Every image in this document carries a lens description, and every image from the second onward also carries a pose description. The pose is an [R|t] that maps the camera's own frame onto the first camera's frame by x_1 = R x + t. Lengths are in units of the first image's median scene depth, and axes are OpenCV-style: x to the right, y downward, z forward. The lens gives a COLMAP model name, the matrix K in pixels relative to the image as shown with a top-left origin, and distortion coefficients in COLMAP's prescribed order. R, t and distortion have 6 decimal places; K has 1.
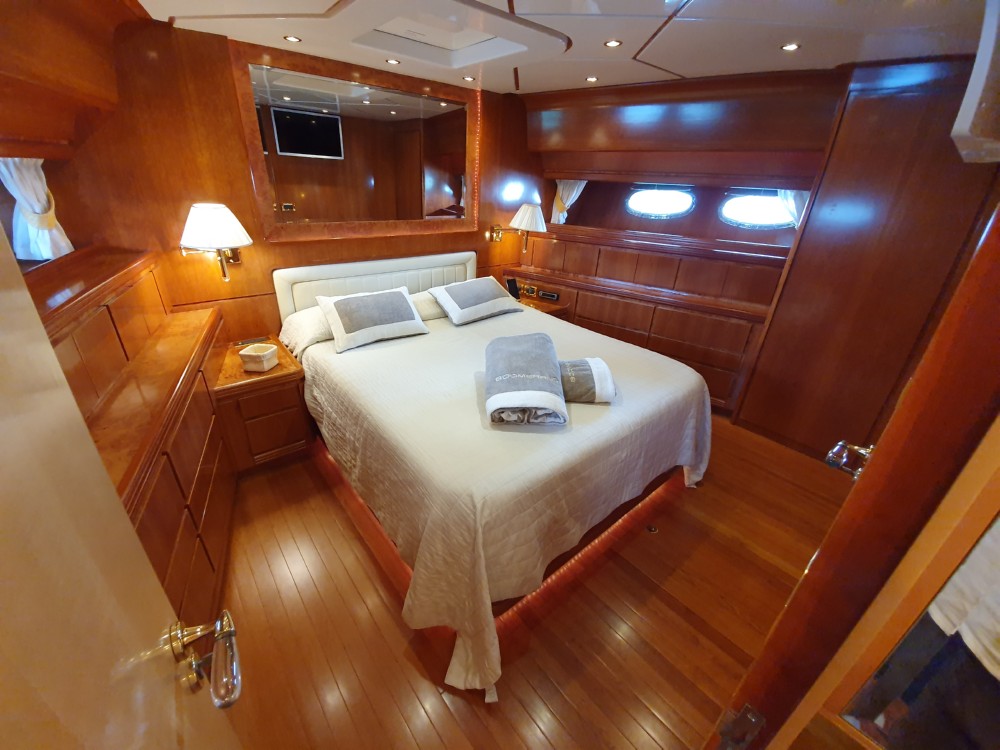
lens RADIAL K [[401.2, 0, 493.4], [0, 401.2, 370.1], [0, 0, 1]] dist [-0.001435, -0.000164]
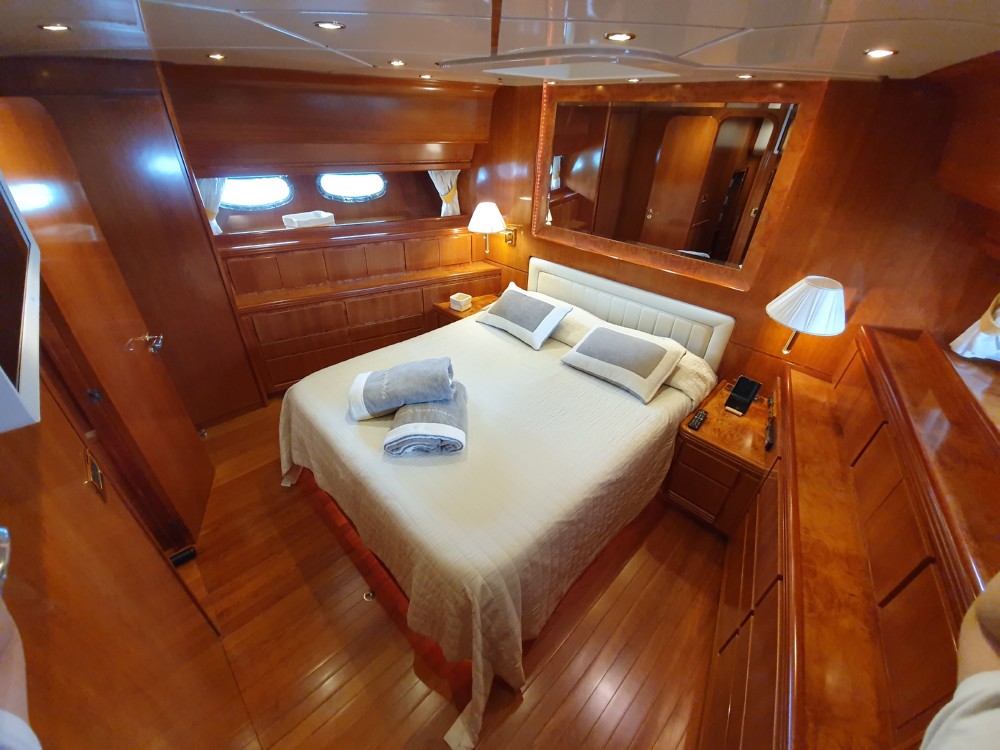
lens RADIAL K [[401.2, 0, 493.4], [0, 401.2, 370.1], [0, 0, 1]] dist [-0.001435, -0.000164]
pose [[0.075643, 0.500689, -0.862316, 0.768839], [-0.451668, 0.788192, 0.418030, -0.444698], [0.888974, 0.357860, 0.285766, 0.631180]]
